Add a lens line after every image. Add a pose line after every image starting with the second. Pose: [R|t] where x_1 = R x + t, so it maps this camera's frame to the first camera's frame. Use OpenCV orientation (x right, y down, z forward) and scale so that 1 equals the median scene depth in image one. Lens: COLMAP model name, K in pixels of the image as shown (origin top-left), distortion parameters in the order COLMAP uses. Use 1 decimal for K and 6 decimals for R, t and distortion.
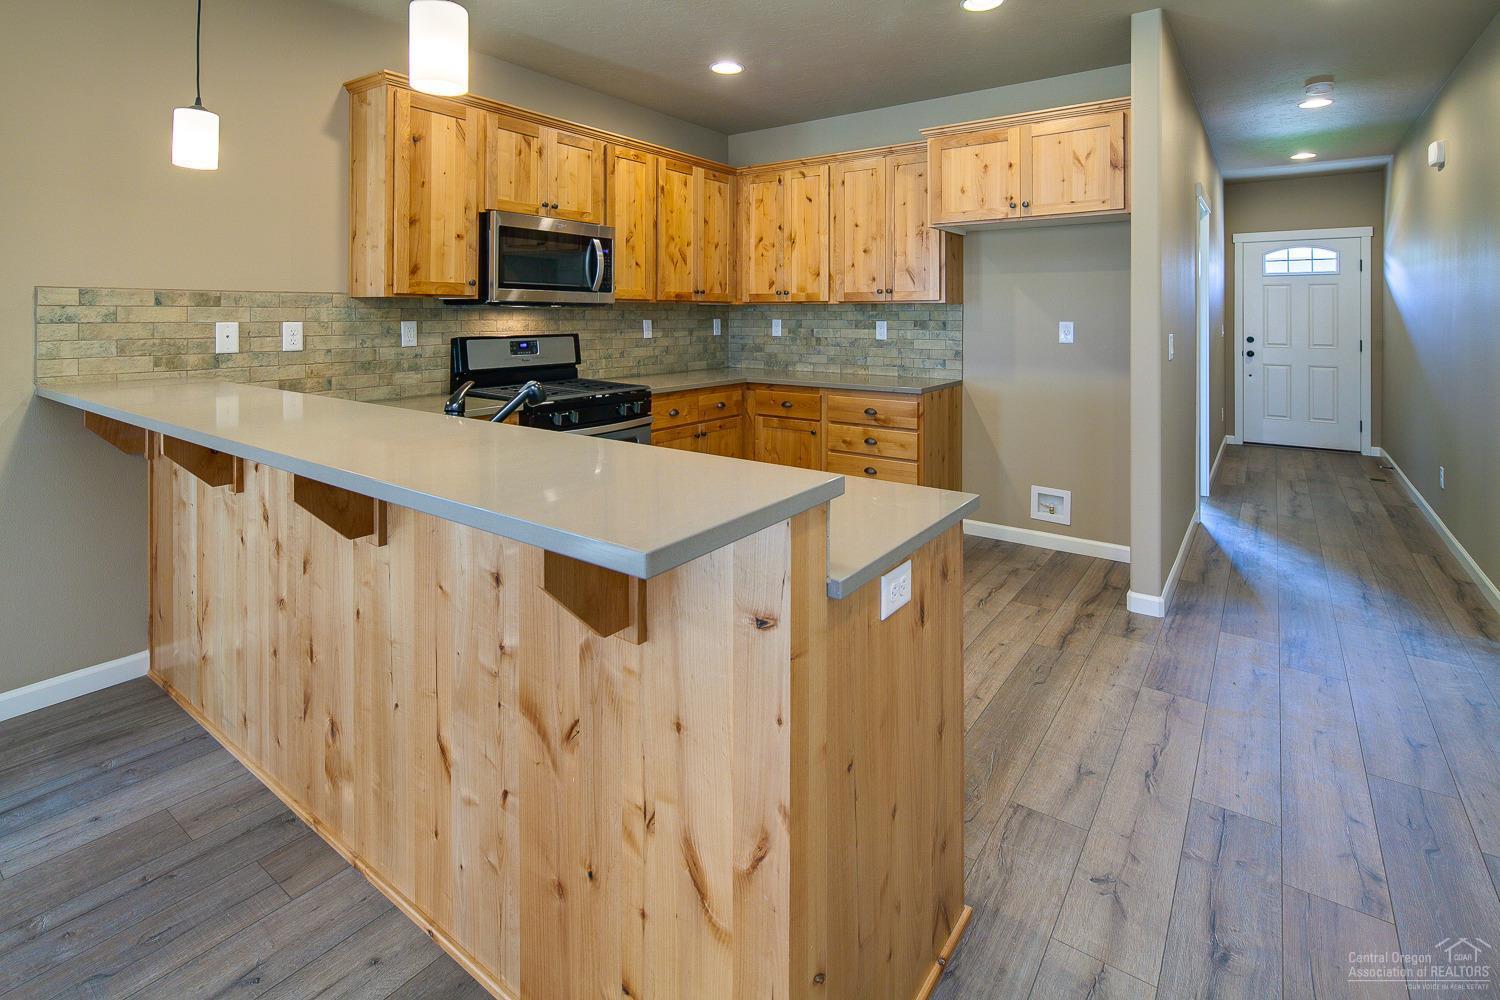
lens RADIAL K [[723.8, 0, 745.7], [0, 723.8, 311.4], [0, 0, 1]] dist [0.001085, -0.000141]
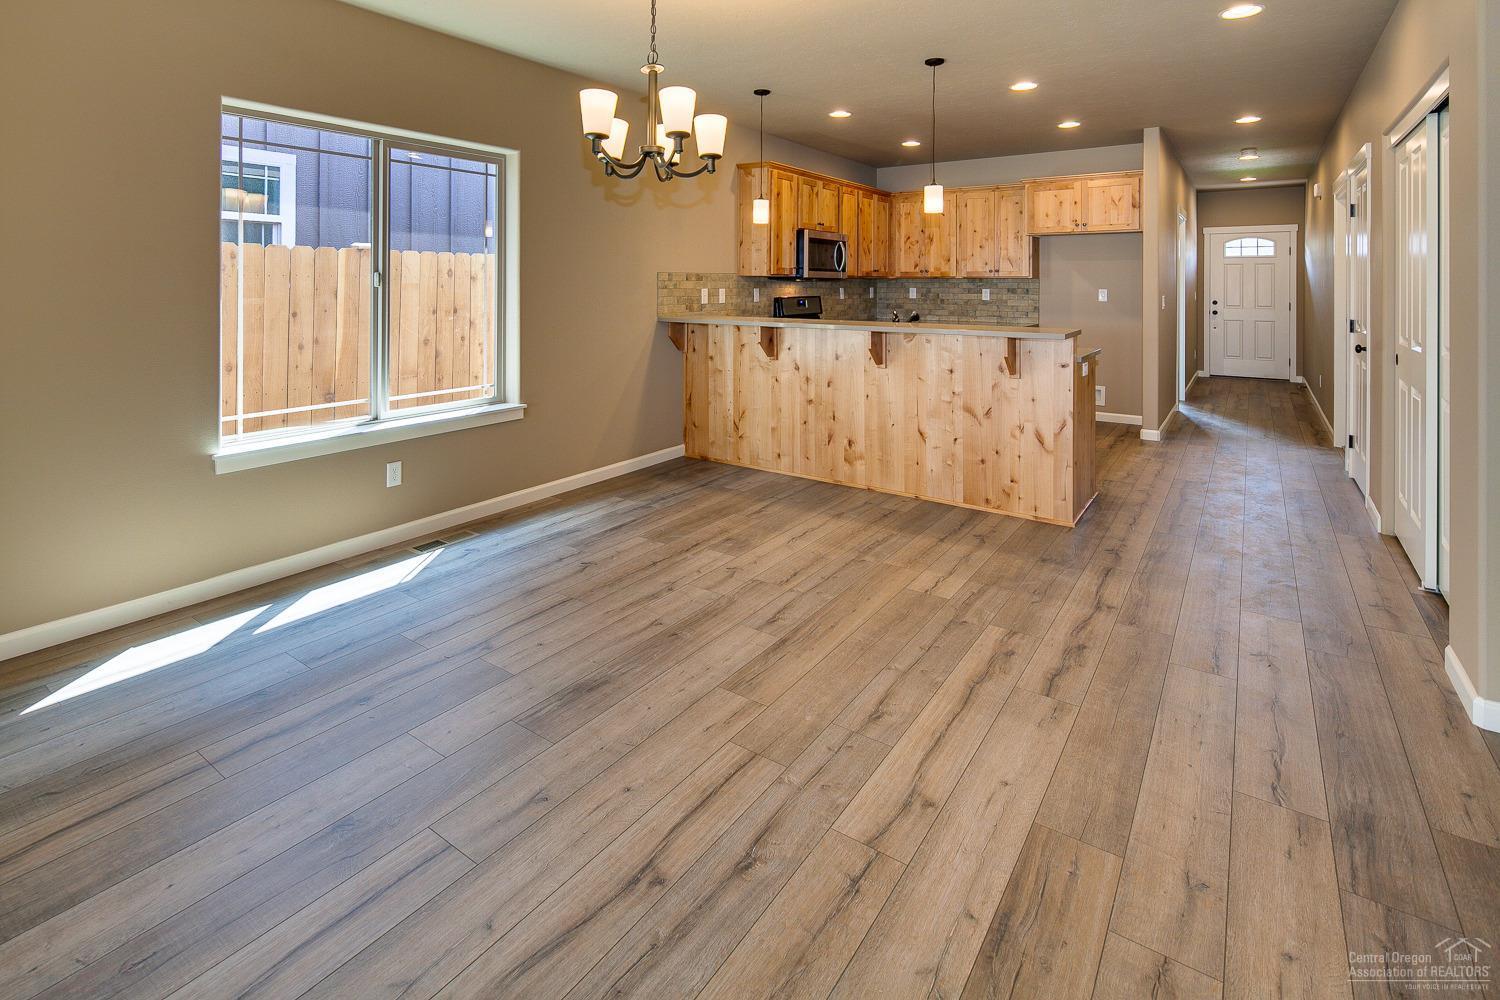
lens RADIAL K [[720.3, 0, 745.1], [0, 720.3, 284.4], [0, 0, 1]] dist [0.001269, 0.000056]
pose [[0.999869, 0.001222, 0.016116, -0.429051], [-0.001307, 0.999985, 0.005253, -0.004988], [-0.016109, -0.005273, 0.999856, -0.691656]]
